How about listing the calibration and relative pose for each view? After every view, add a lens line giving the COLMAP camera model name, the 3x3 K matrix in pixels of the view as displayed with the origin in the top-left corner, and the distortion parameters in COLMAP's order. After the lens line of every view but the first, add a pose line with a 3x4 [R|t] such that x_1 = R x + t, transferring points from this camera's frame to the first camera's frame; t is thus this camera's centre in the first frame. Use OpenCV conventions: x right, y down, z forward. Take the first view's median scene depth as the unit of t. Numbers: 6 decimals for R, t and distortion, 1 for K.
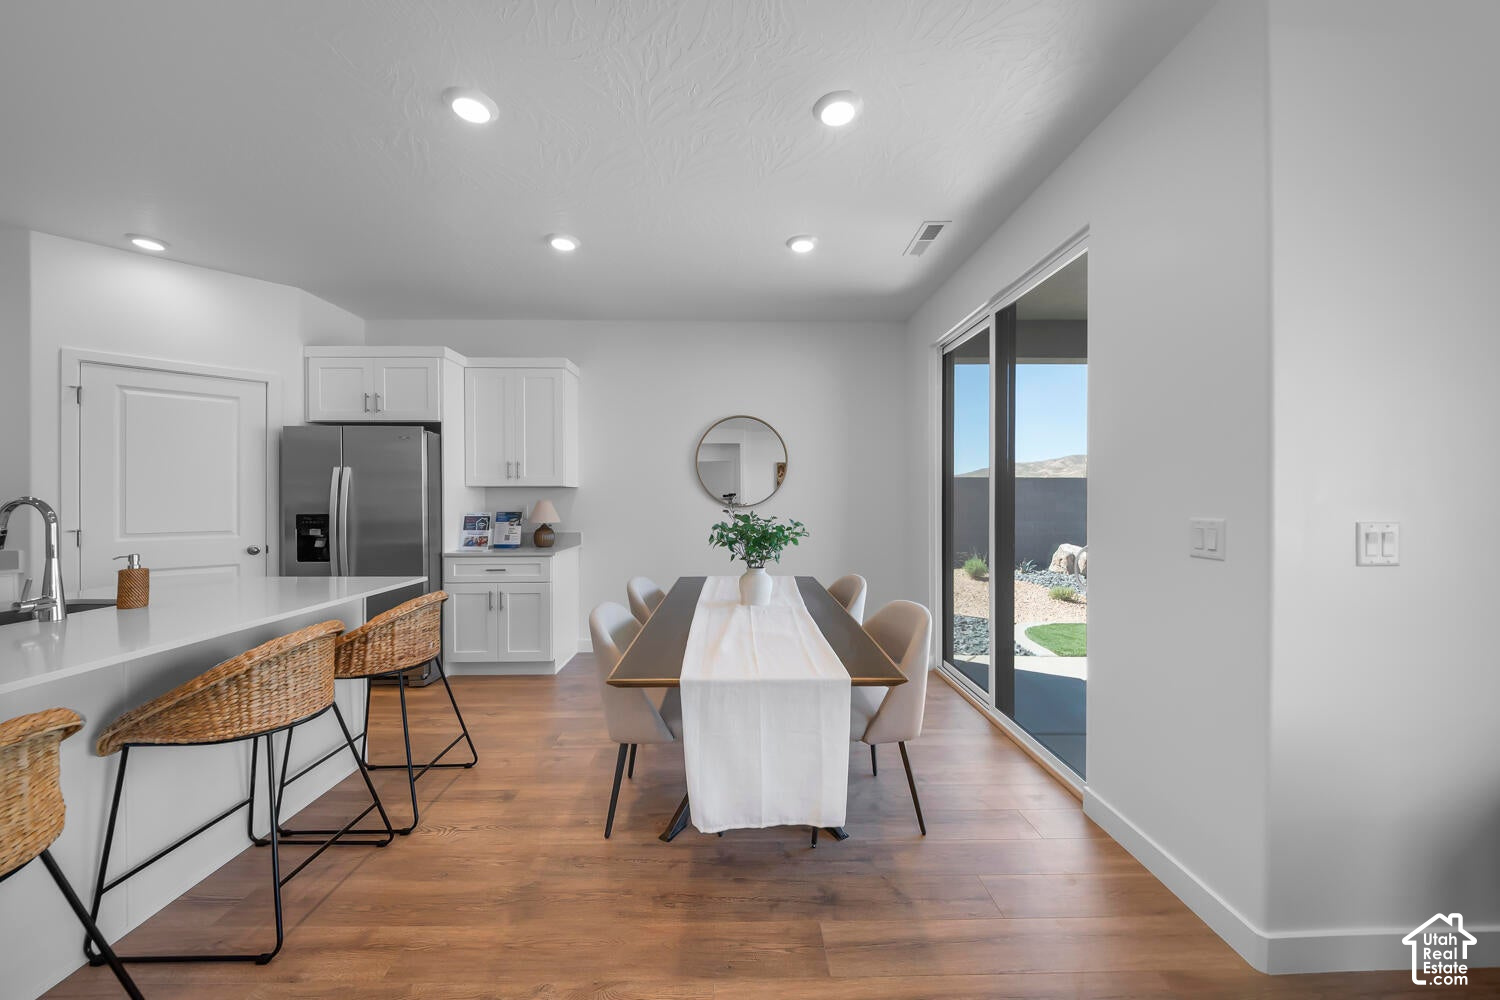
lens RADIAL K [[532.1, 0, 748.9], [0, 532.1, 502.1], [0, 0, 1]] dist [0.003142, -0.004949]
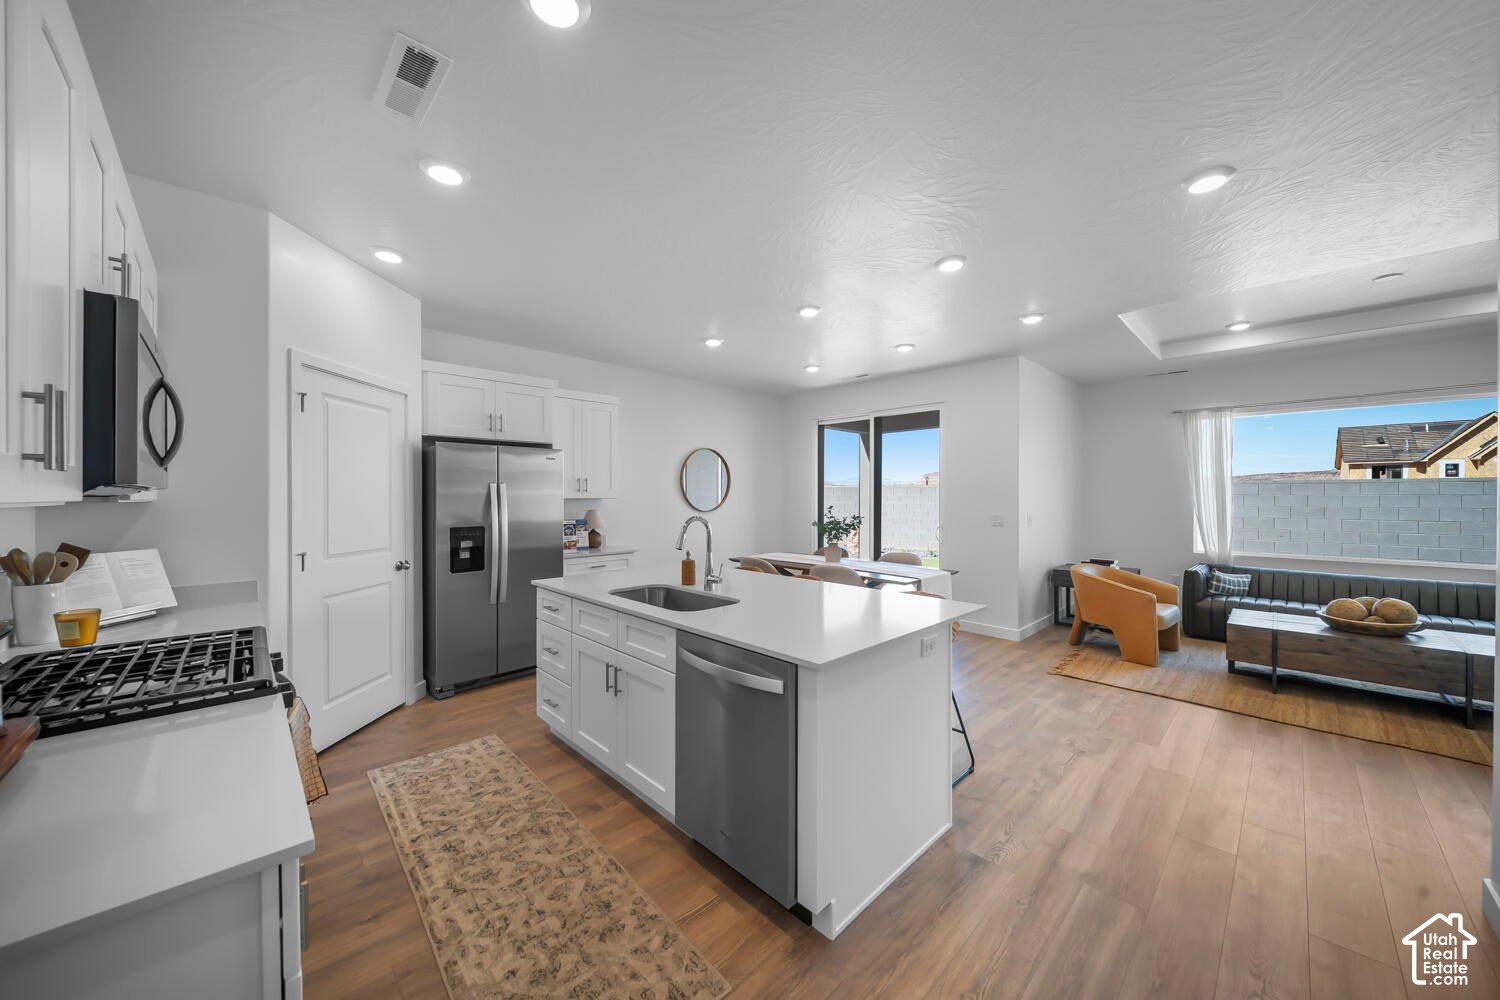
lens RADIAL K [[532.1, 0, 742.8], [0, 532.1, 501.7], [0, 0, 1]] dist [0.003142, -0.004949]
pose [[0.733846, -0.005688, 0.679292, -1.320075], [0.004691, 0.999984, 0.003305, -0.032476], [-0.679300, 0.000761, 0.733861, -0.172409]]
